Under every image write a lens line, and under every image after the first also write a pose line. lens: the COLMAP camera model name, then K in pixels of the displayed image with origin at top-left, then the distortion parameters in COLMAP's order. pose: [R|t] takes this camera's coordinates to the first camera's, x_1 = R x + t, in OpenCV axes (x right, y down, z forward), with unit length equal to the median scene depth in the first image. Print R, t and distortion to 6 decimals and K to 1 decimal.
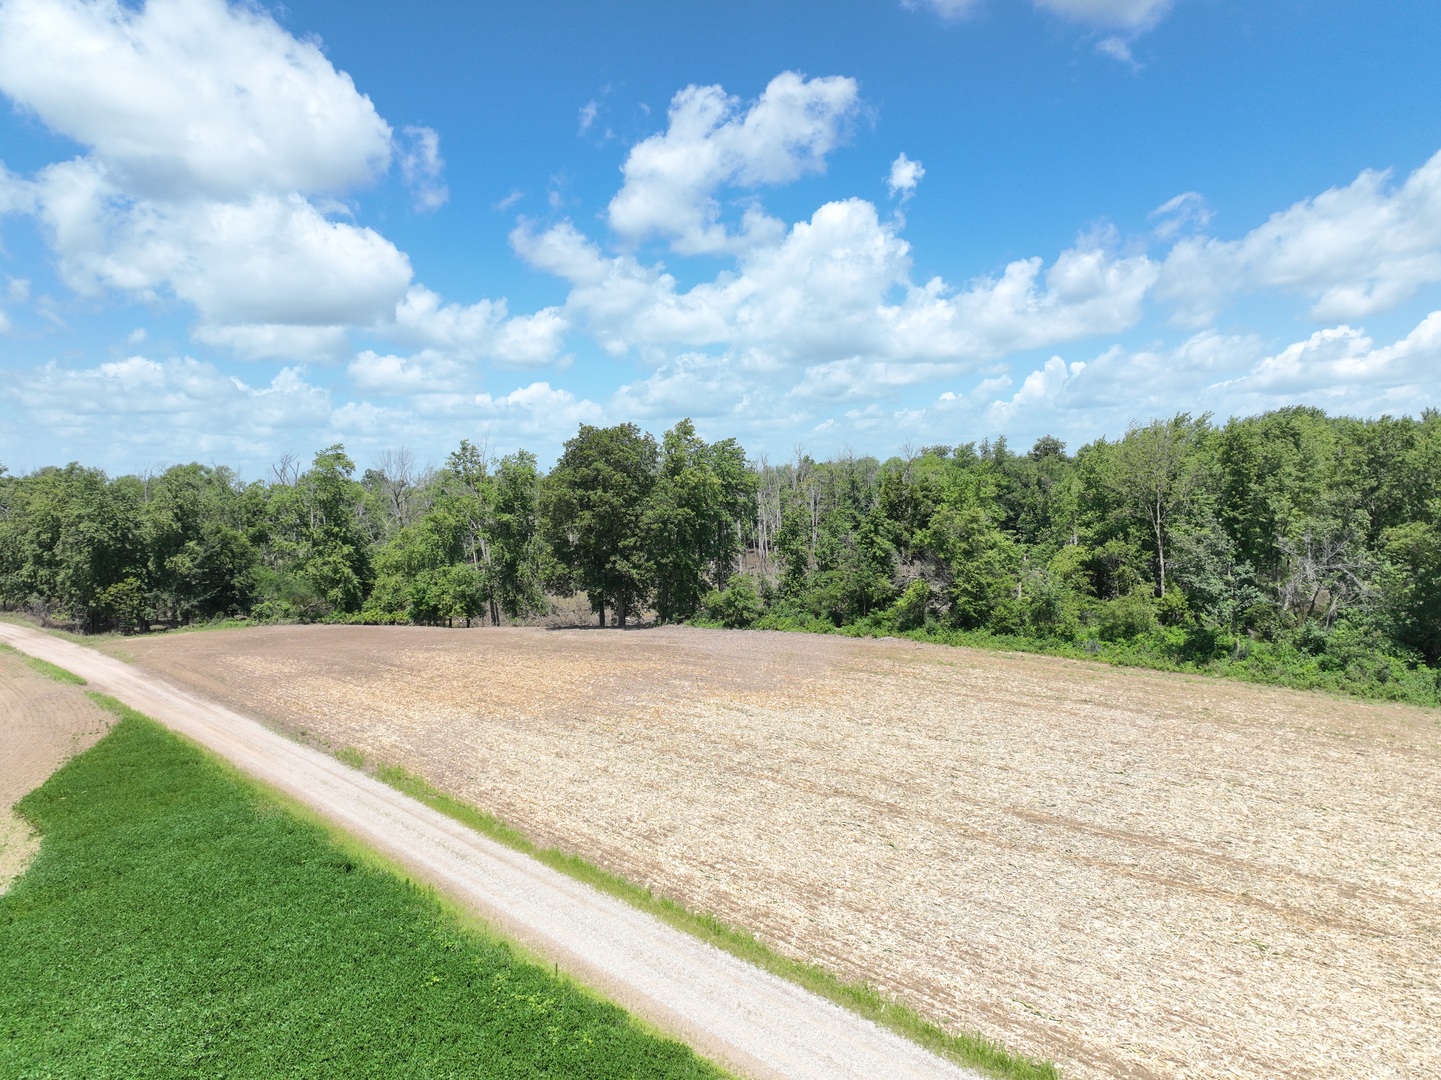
lens RADIAL K [[1017.6, 0, 731.8], [0, 1017.6, 545.6], [0, 0, 1]] dist [-0.012057, 0.024300]
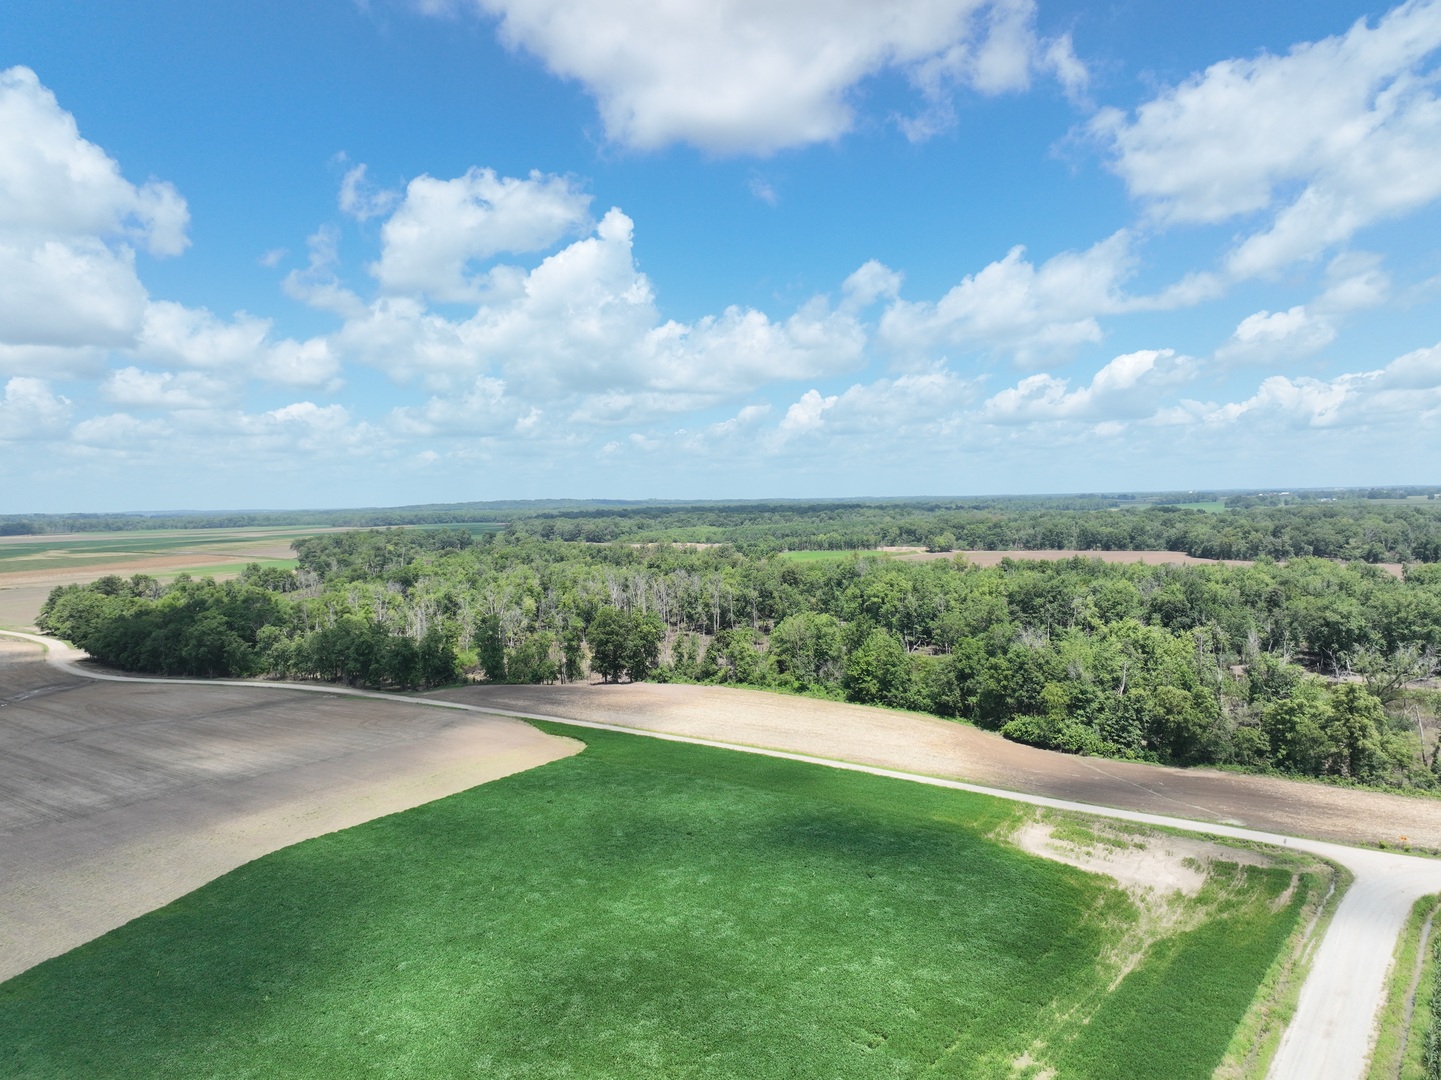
lens RADIAL K [[1017.6, 0, 720.1], [0, 1017.6, 543.8], [0, 0, 1]] dist [-0.012057, 0.024300]
pose [[0.976984, -0.002338, 0.213298, -0.375770], [0.005948, 0.999850, -0.016287, -0.221340], [-0.213228, 0.017181, 0.976851, -1.550118]]
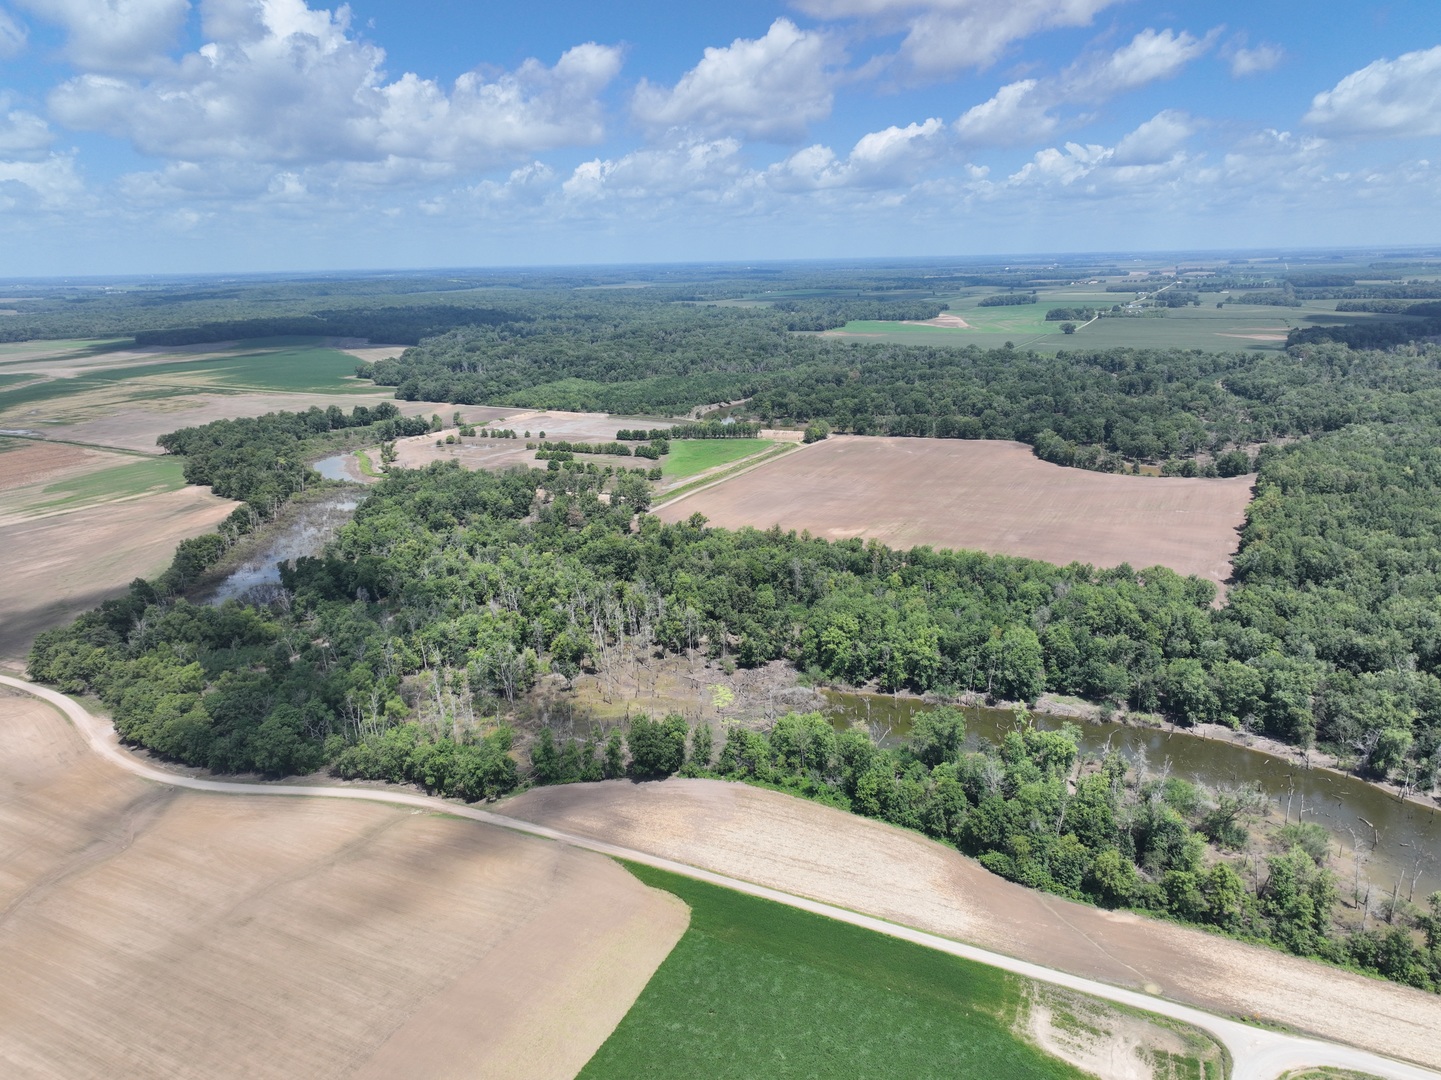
lens RADIAL K [[1017.6, 0, 721.7], [0, 1017.6, 540.0], [0, 0, 1]] dist [-0.012057, 0.024300]
pose [[0.925500, -0.094657, 0.366729, -0.948312], [0.017541, 0.977940, 0.208149, -1.240524], [-0.378341, -0.186209, 0.906744, -1.780591]]
